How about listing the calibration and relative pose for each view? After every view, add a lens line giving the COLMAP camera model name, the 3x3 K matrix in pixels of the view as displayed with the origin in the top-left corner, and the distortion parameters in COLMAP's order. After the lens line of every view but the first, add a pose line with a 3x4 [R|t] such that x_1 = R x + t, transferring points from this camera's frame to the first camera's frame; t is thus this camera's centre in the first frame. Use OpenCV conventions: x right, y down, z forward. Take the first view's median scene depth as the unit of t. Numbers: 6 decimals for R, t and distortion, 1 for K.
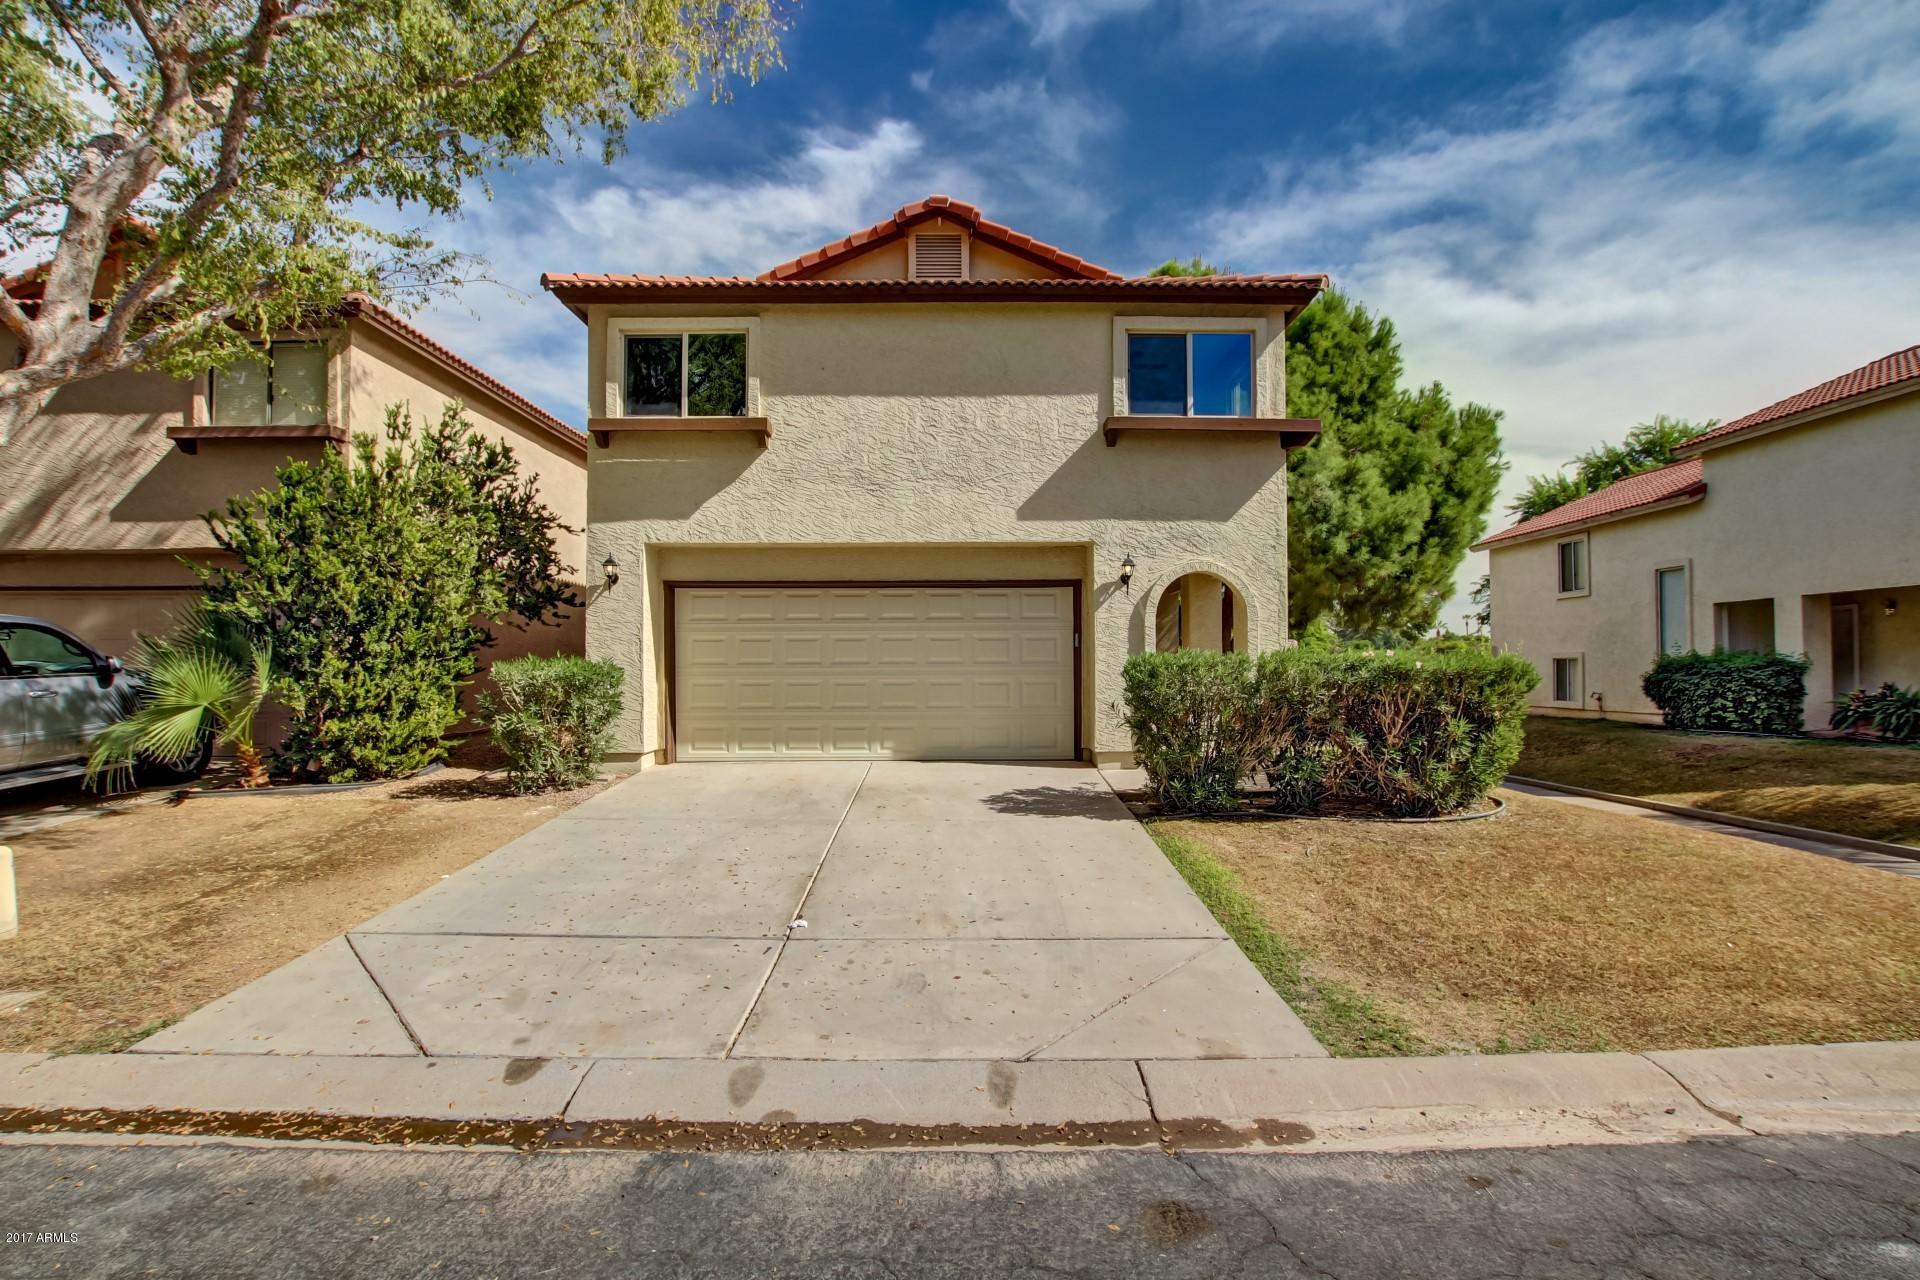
lens RADIAL K [[893.3, 0, 964.5], [0, 893.3, 646.6], [0, 0, 1]] dist [-0.031748, 0.005324]
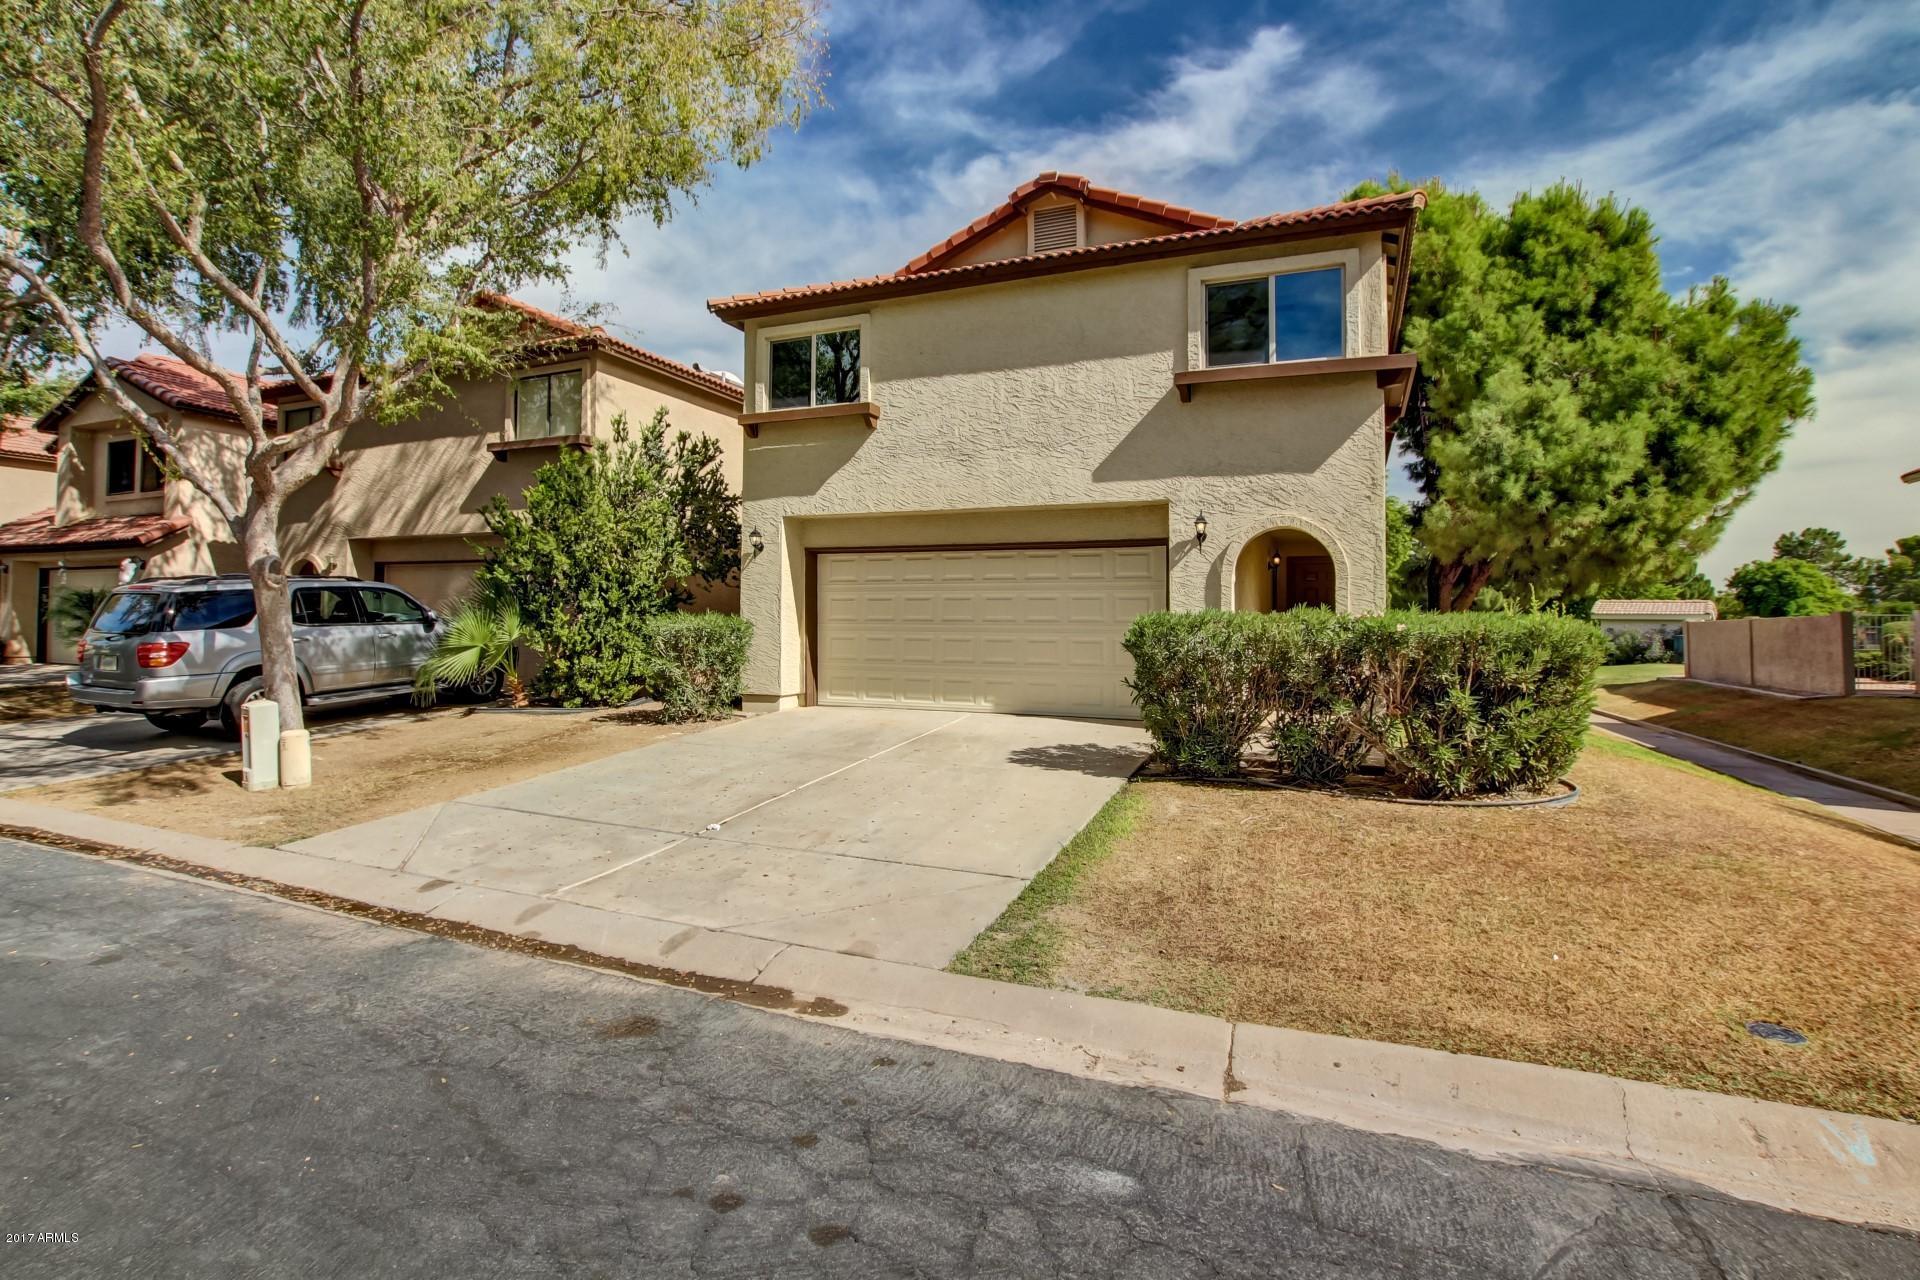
lens RADIAL K [[931.9, 0, 953.5], [0, 931.9, 585.1], [0, 0, 1]] dist [-0.019447, 0.000432]
pose [[0.916217, -0.004965, -0.400653, 0.341658], [-0.002077, 0.999851, -0.017140, -0.005002], [0.400678, 0.016536, 0.916070, -0.038976]]
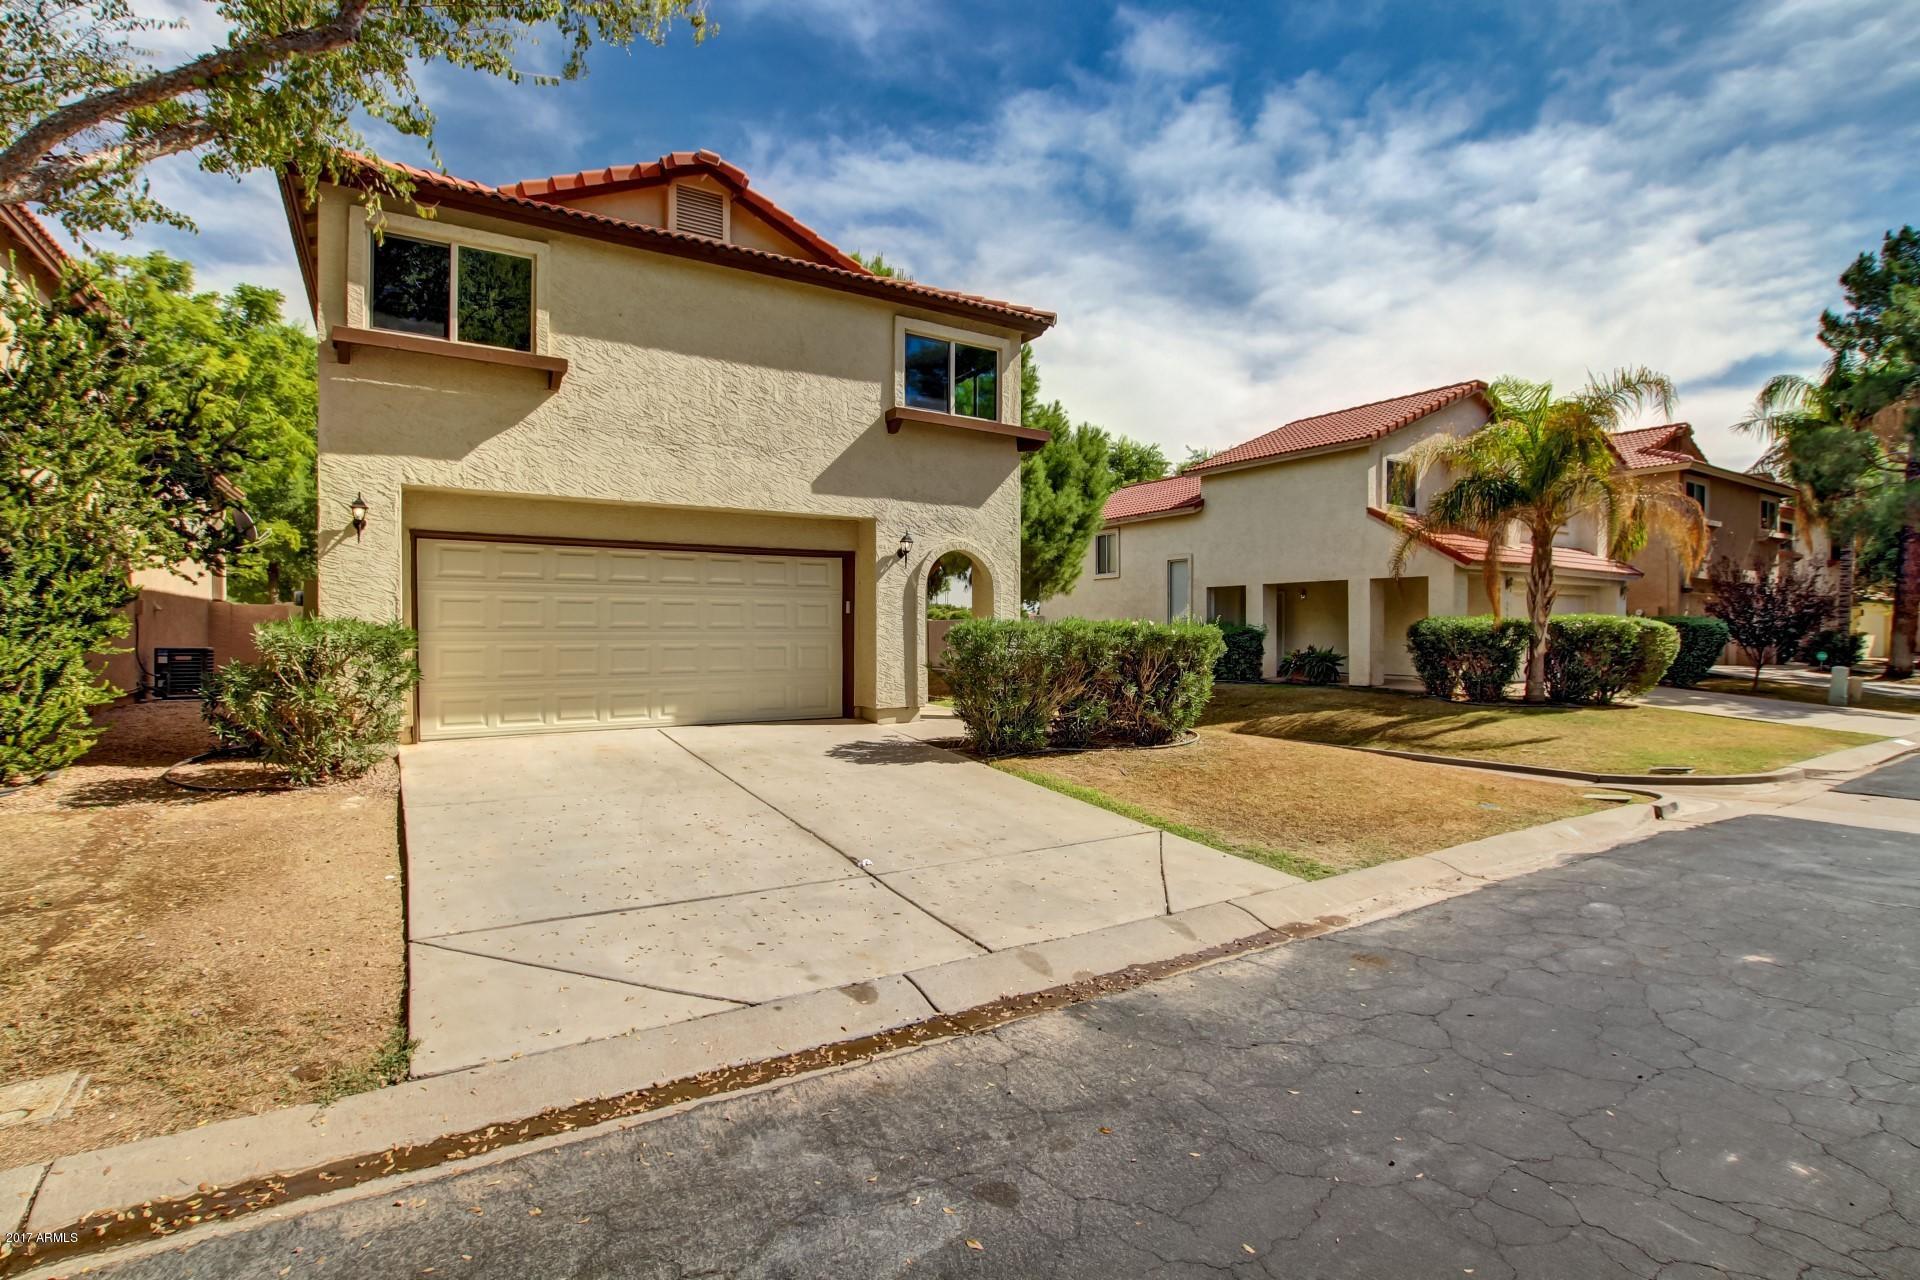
lens RADIAL K [[901.9, 0, 968.5], [0, 901.9, 638.9], [0, 0, 1]] dist [-0.030431, 0.000090]
pose [[0.848315, -0.001025, 0.529491, -0.350387], [-0.015249, 0.999536, 0.026365, 0.000069], [-0.529273, -0.030440, 0.847906, -0.007703]]
